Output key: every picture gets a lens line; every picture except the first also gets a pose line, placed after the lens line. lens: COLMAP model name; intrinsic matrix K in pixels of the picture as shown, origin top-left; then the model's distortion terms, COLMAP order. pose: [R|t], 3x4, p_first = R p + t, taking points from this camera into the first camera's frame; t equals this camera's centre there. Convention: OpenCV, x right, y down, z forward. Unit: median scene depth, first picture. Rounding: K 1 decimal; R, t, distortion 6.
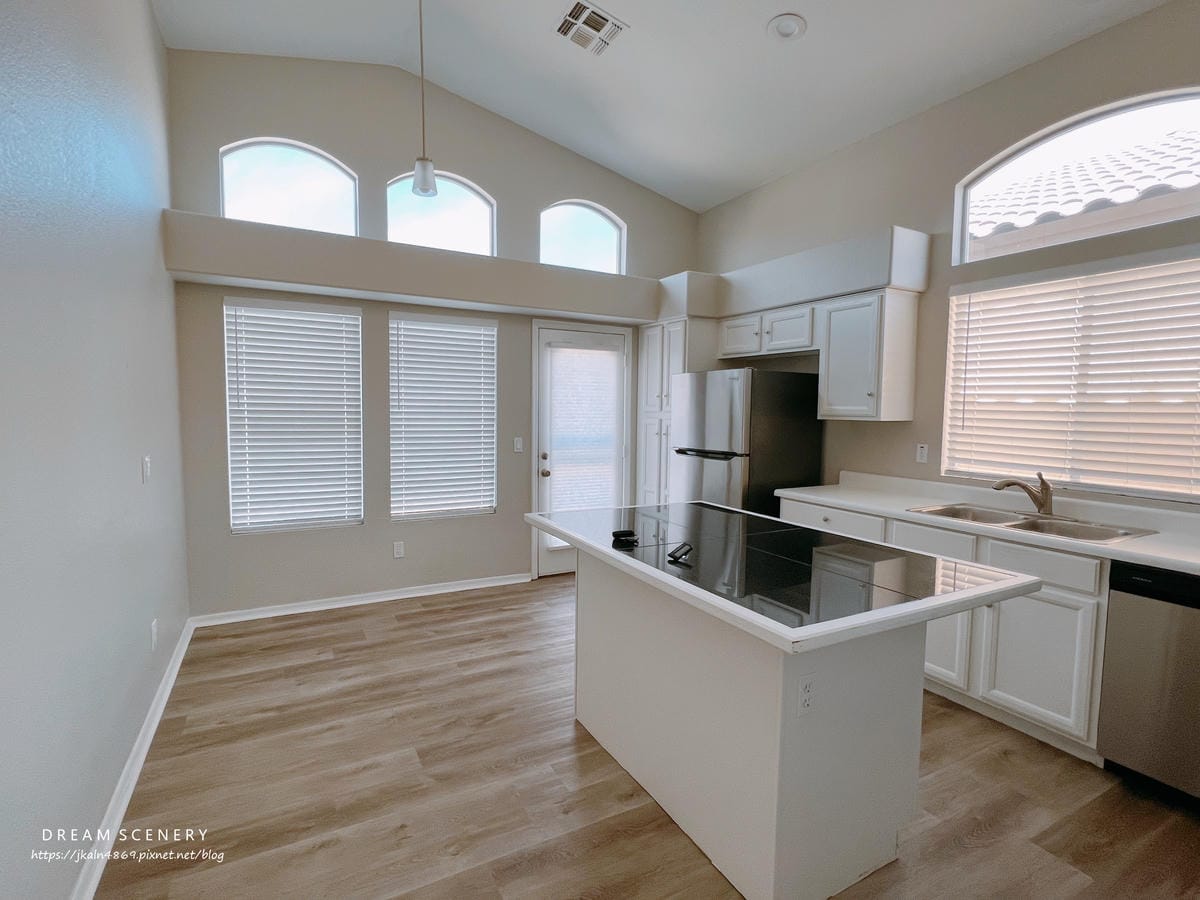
lens RADIAL K [[584.7, 0, 599.2], [0, 584.7, 451.3], [0, 0, 1]] dist [0.001357, -0.000006]
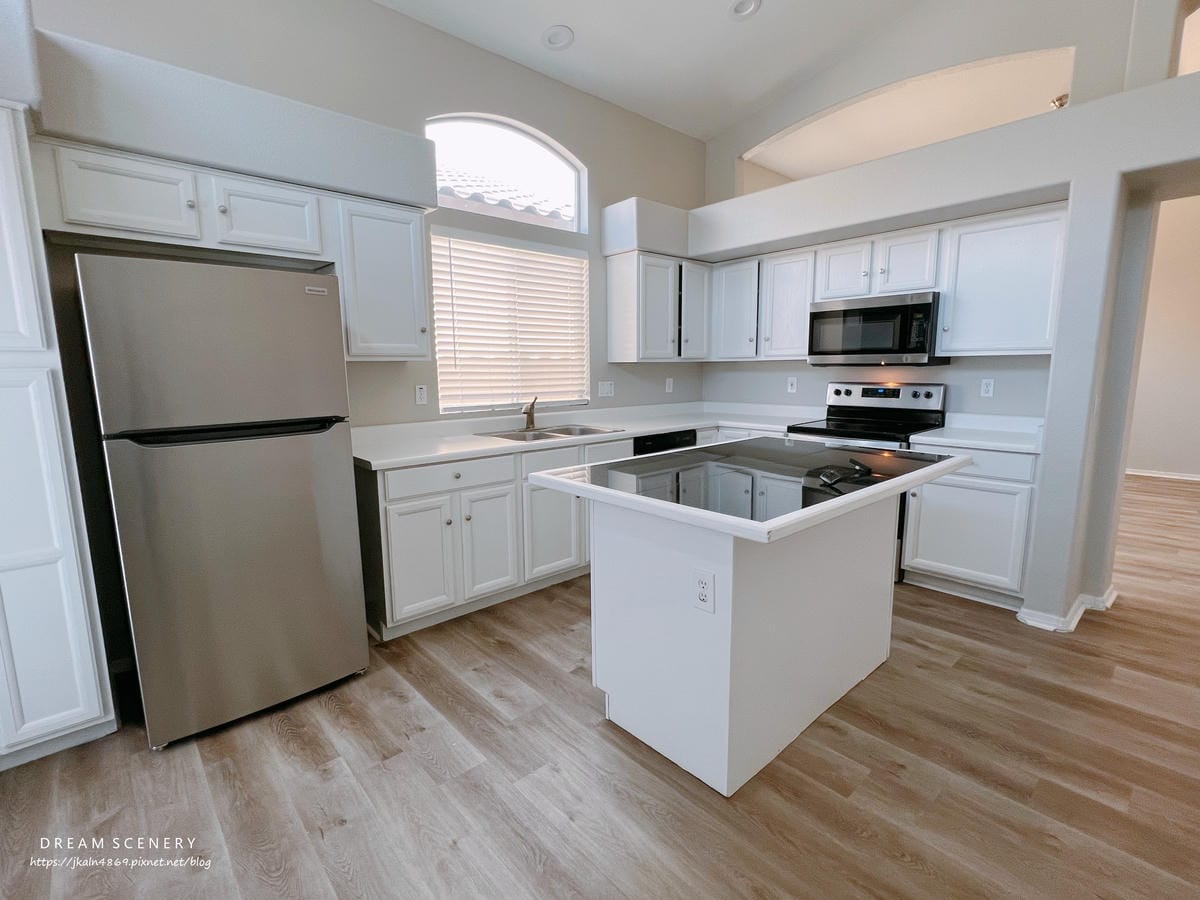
lens RADIAL K [[557.4, 0, 599.2], [0, 557.4, 447.7], [0, 0, 1]] dist [0.004336, 0.000163]
pose [[-0.228494, -0.151845, 0.961631, -0.445719], [0.080304, 0.981456, 0.174056, -0.050677], [-0.970228, 0.116994, -0.212063, 0.975303]]
